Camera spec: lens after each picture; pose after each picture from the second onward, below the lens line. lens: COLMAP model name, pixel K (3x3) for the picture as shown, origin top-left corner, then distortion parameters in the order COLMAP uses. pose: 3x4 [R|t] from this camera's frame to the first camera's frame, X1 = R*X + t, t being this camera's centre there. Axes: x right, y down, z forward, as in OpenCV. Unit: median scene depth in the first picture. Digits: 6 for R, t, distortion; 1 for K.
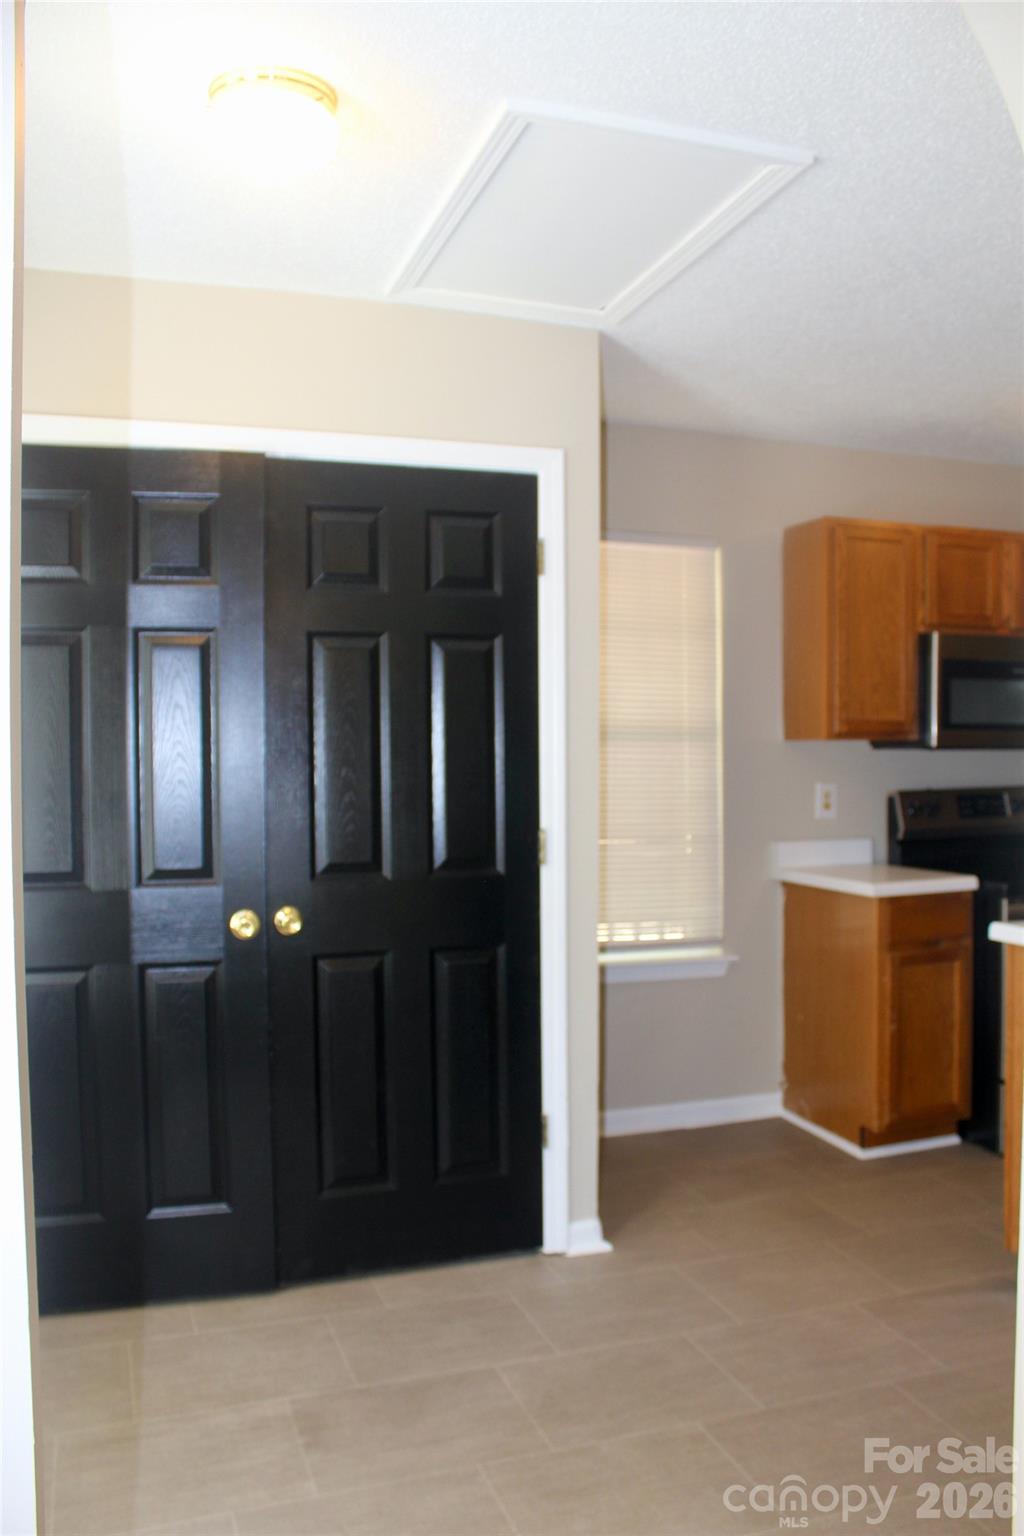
lens RADIAL K [[1268.0, 0, 512.0], [0, 1268.0, 768.0], [0, 0, 1]] dist [-0.167679, 0.134862]
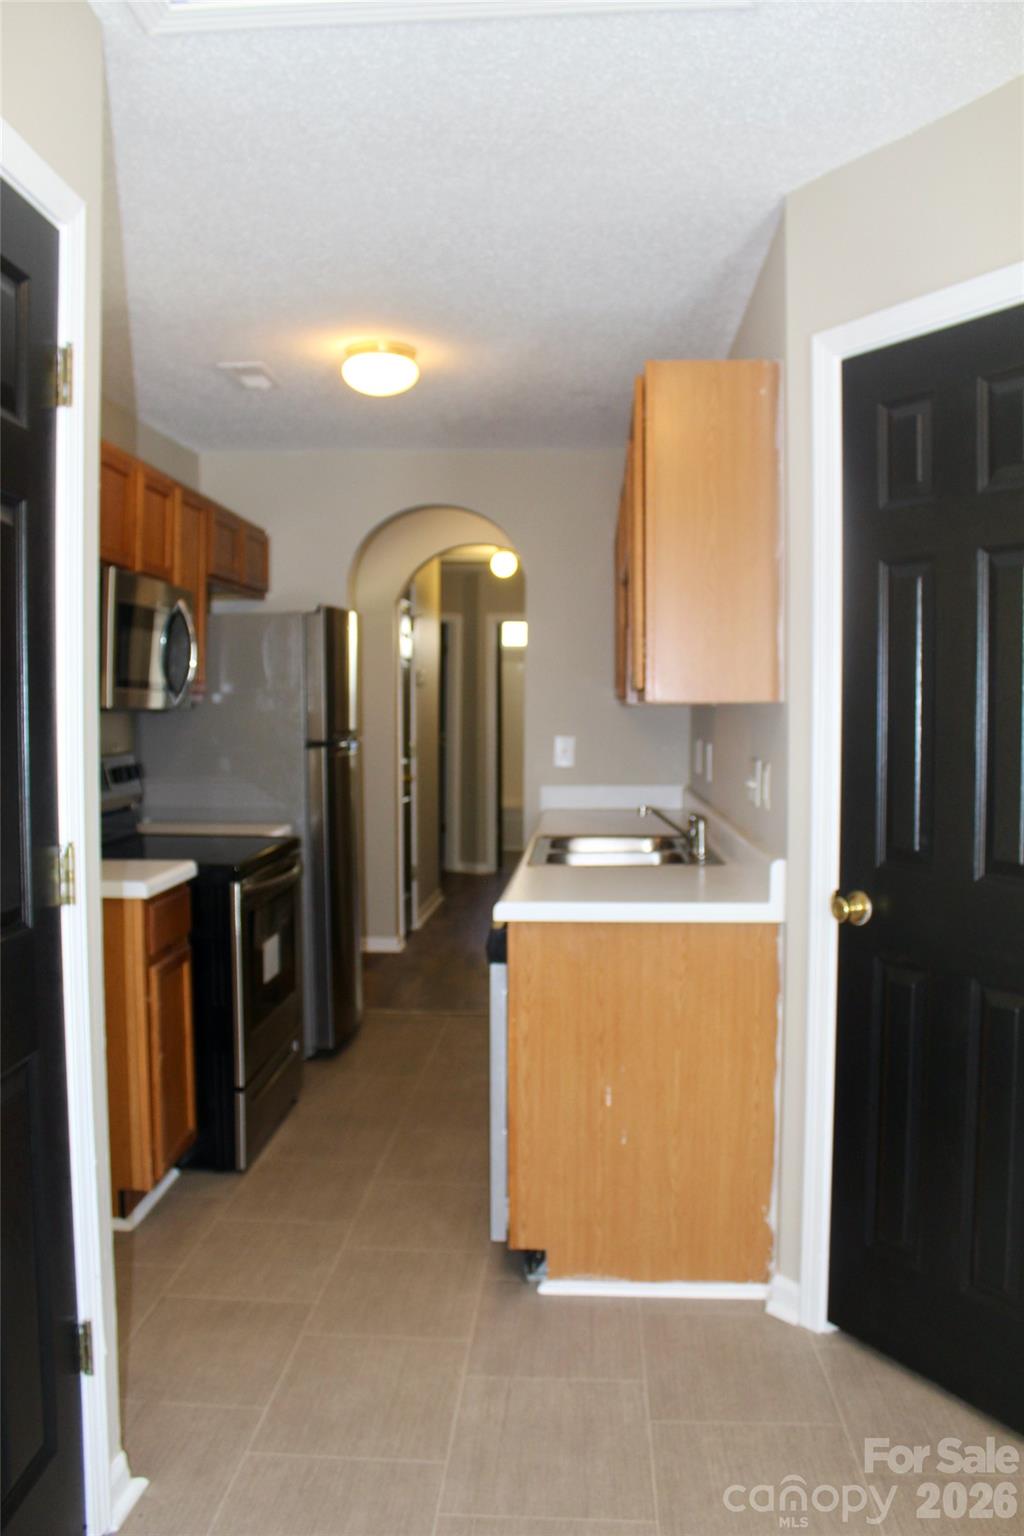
lens RADIAL K [[1268.0, 0, 512.0], [0, 1268.0, 768.0], [0, 0, 1]] dist [-0.167679, 0.134862]
pose [[0.381481, -0.043309, 0.923362, -0.467673], [0.018322, 0.999060, 0.039289, -0.007343], [-0.924195, 0.001930, 0.381916, 0.664418]]
